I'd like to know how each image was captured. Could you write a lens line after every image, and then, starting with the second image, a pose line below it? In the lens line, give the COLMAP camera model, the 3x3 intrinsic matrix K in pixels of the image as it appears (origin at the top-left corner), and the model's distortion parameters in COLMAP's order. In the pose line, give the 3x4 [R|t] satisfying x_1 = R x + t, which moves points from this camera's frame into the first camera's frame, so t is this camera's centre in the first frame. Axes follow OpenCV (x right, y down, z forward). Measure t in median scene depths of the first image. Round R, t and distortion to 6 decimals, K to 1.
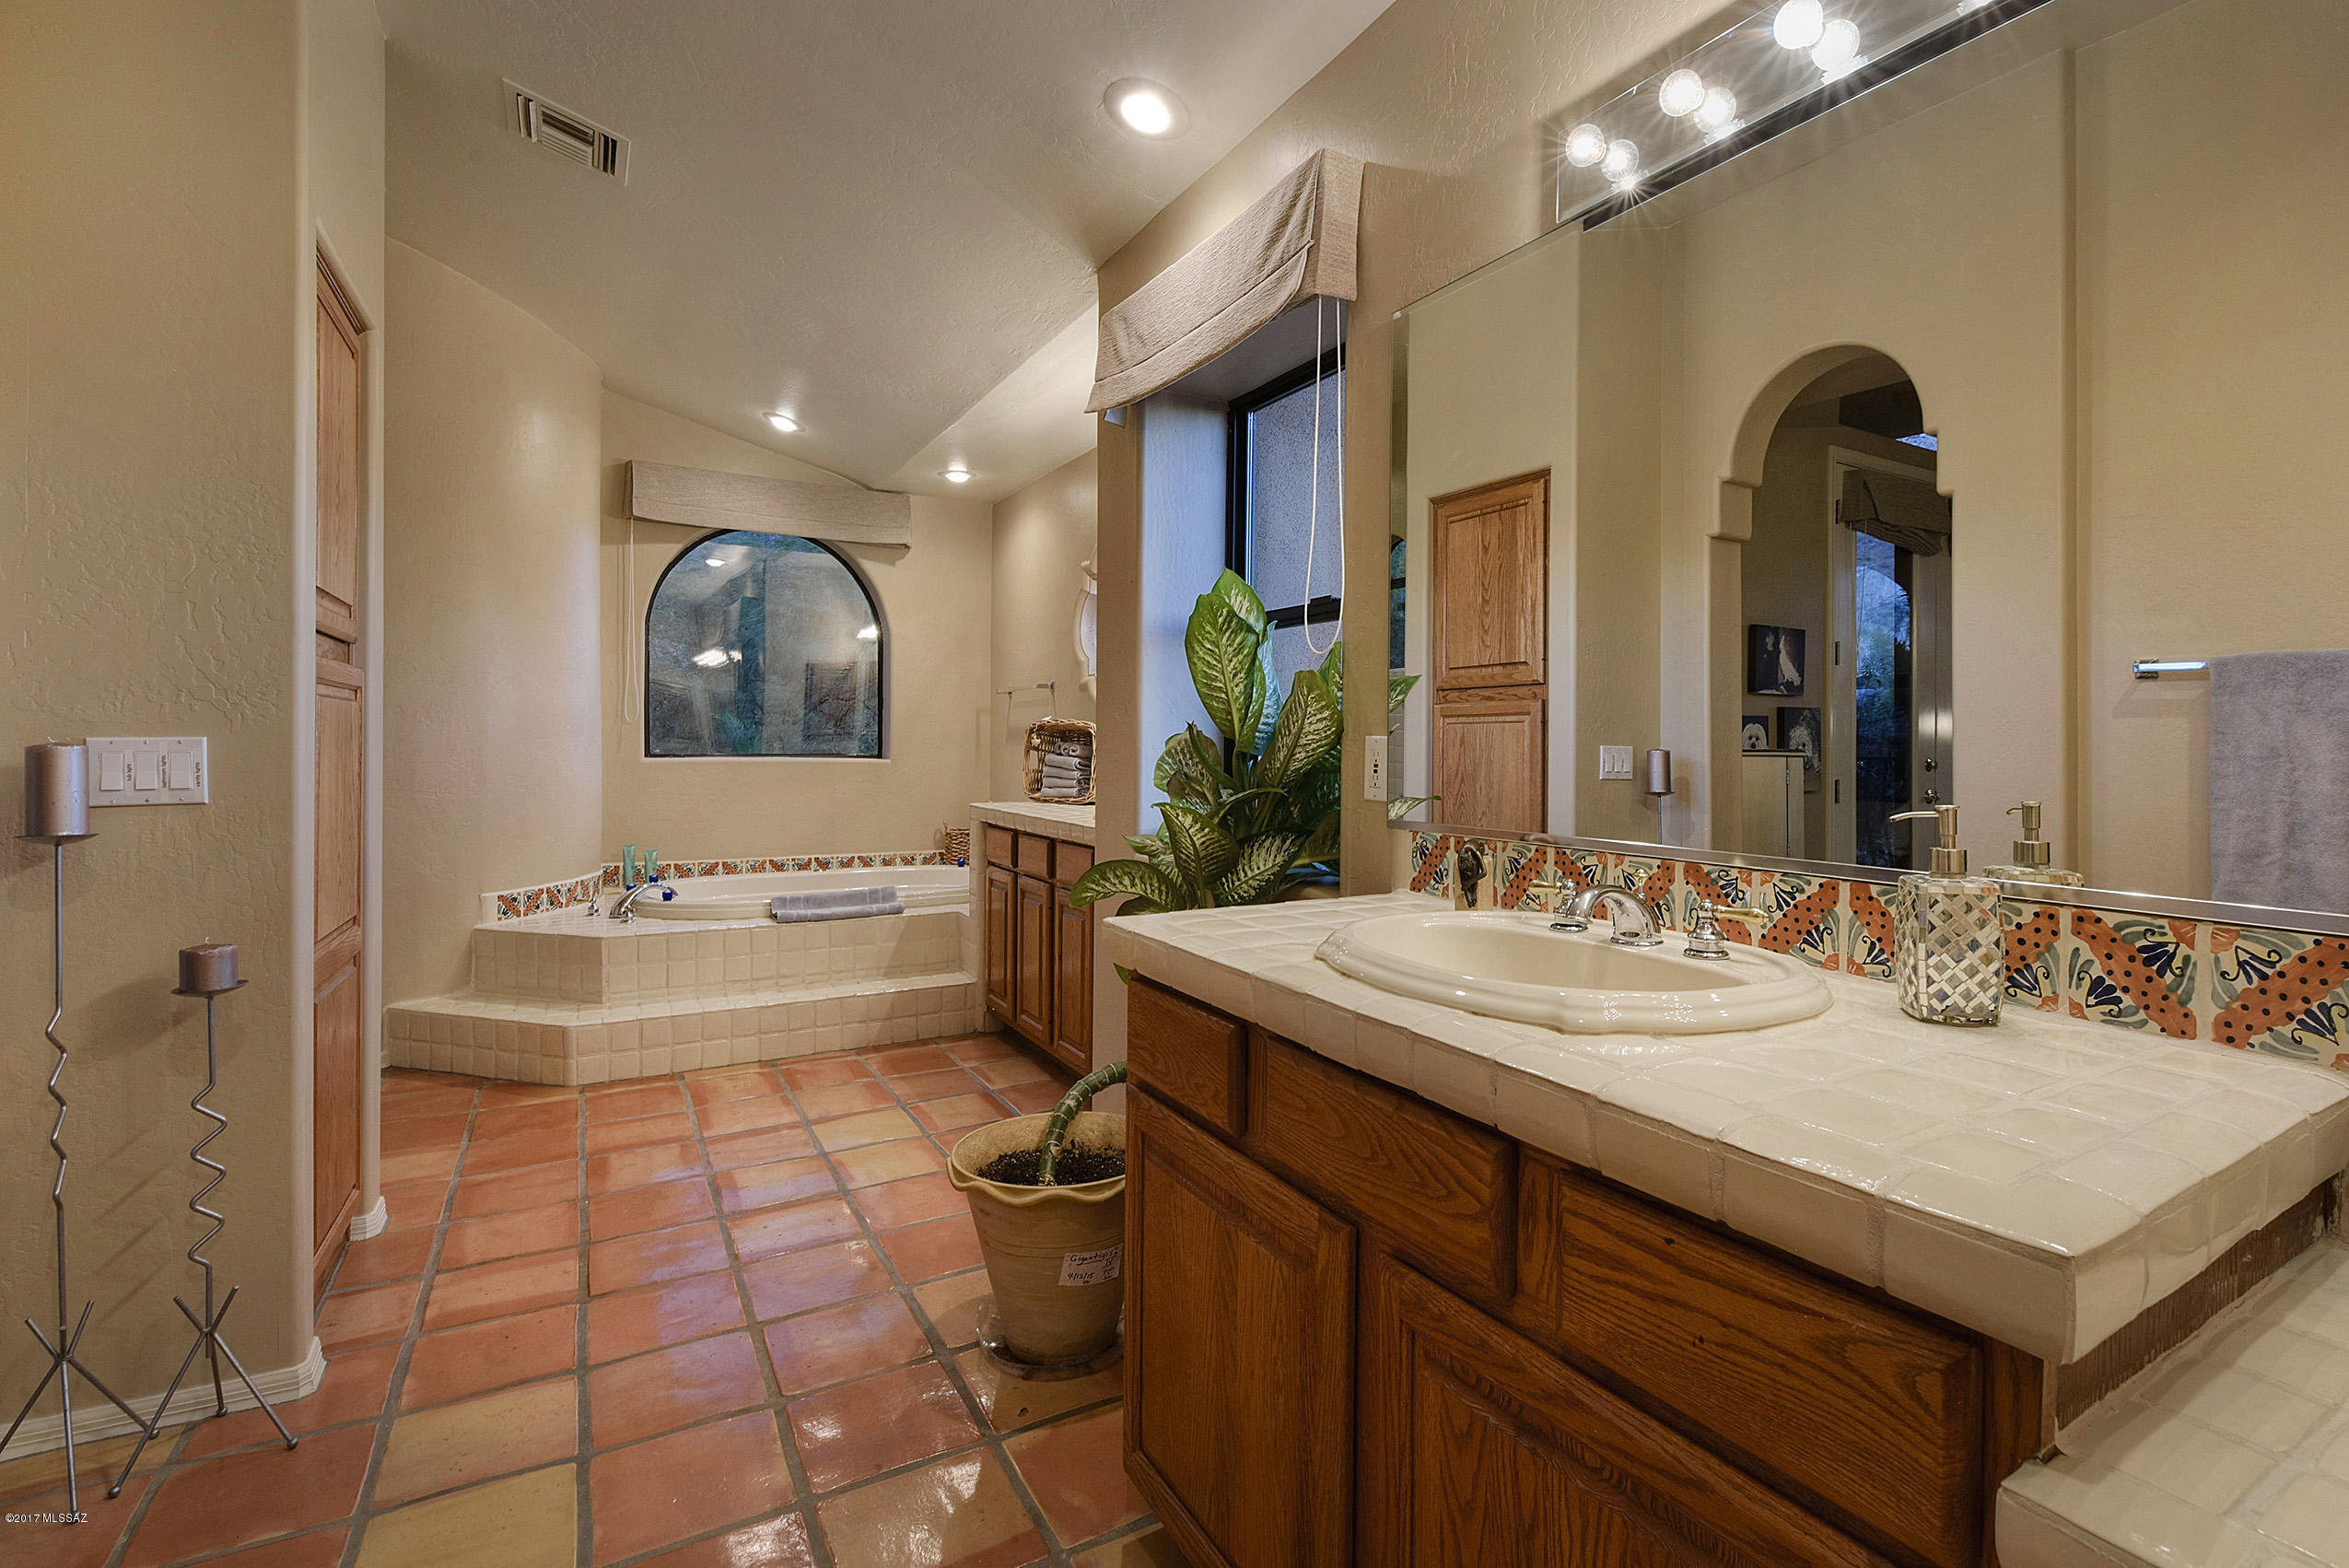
lens RADIAL K [[1052.1, 0, 1192.2], [0, 1052.1, 753.4], [0, 0, 1]] dist [0.000383, -0.009968]
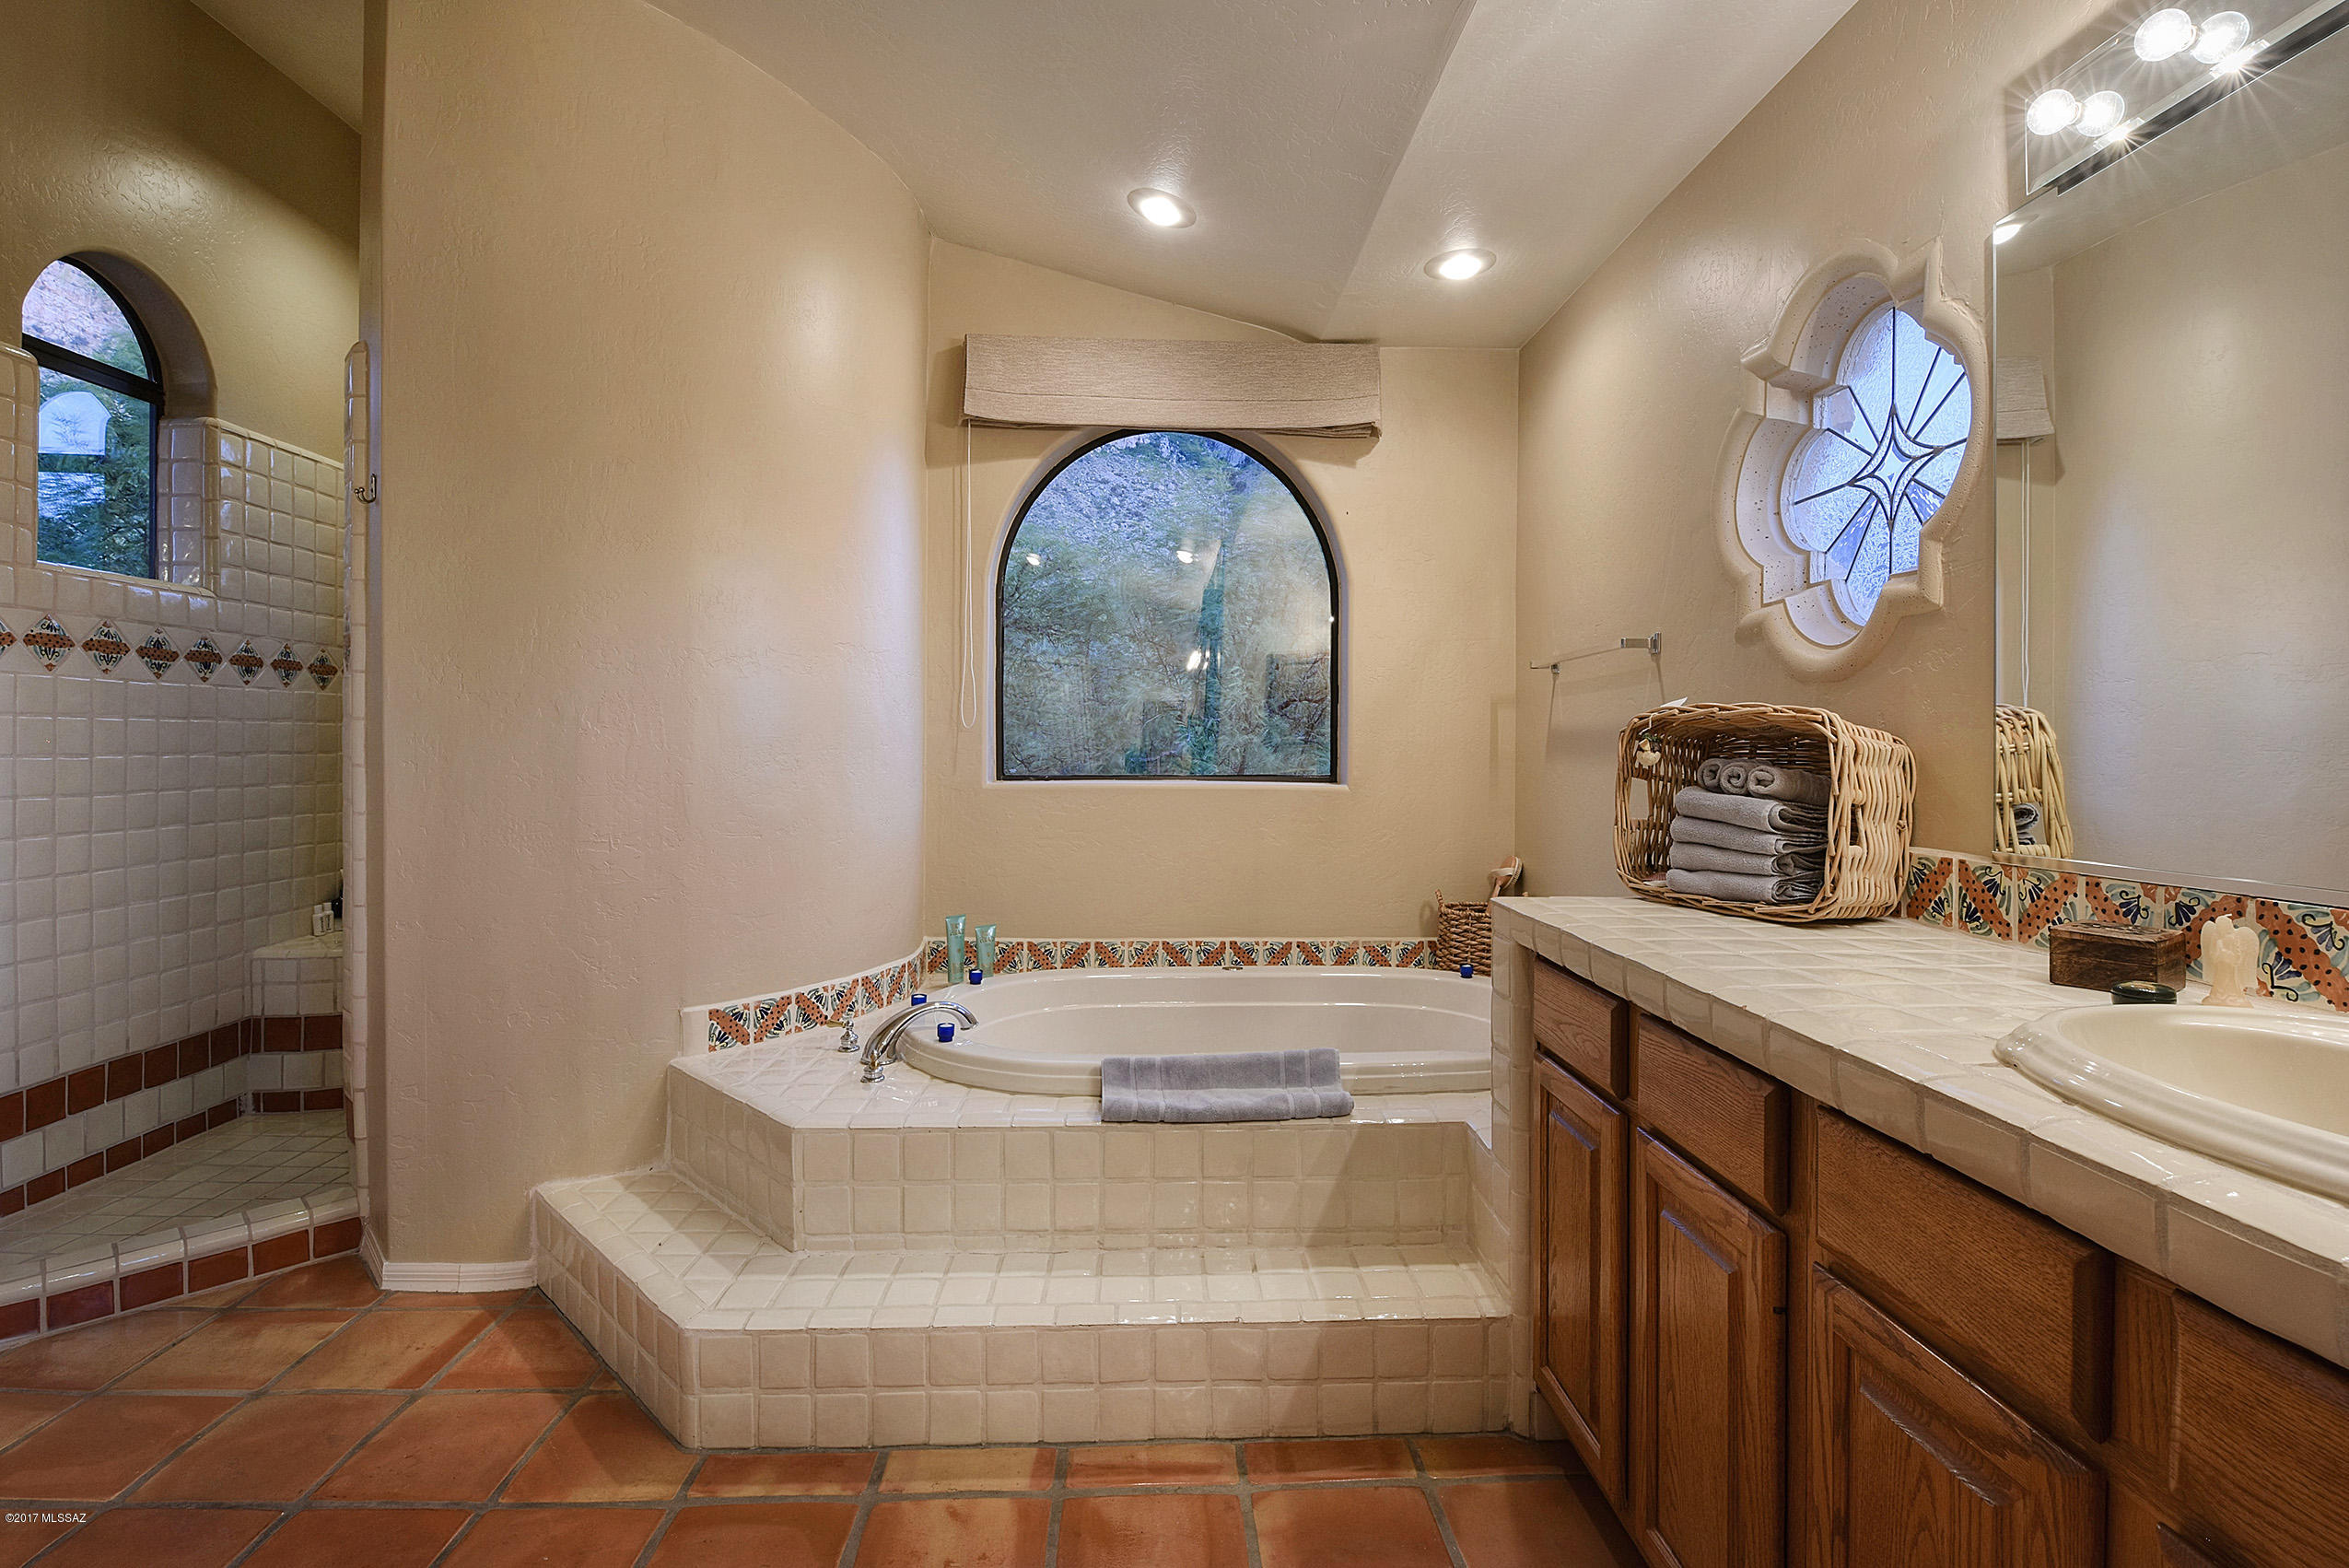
lens RADIAL K [[1052.1, 0, 1192.2], [0, 1052.1, 753.4], [0, 0, 1]] dist [0.000383, -0.009968]
pose [[0.894262, -0.003169, -0.447532, -0.122348], [-0.001029, 0.999958, -0.009137, -0.008925], [0.447542, 0.008631, 0.894221, 0.530733]]
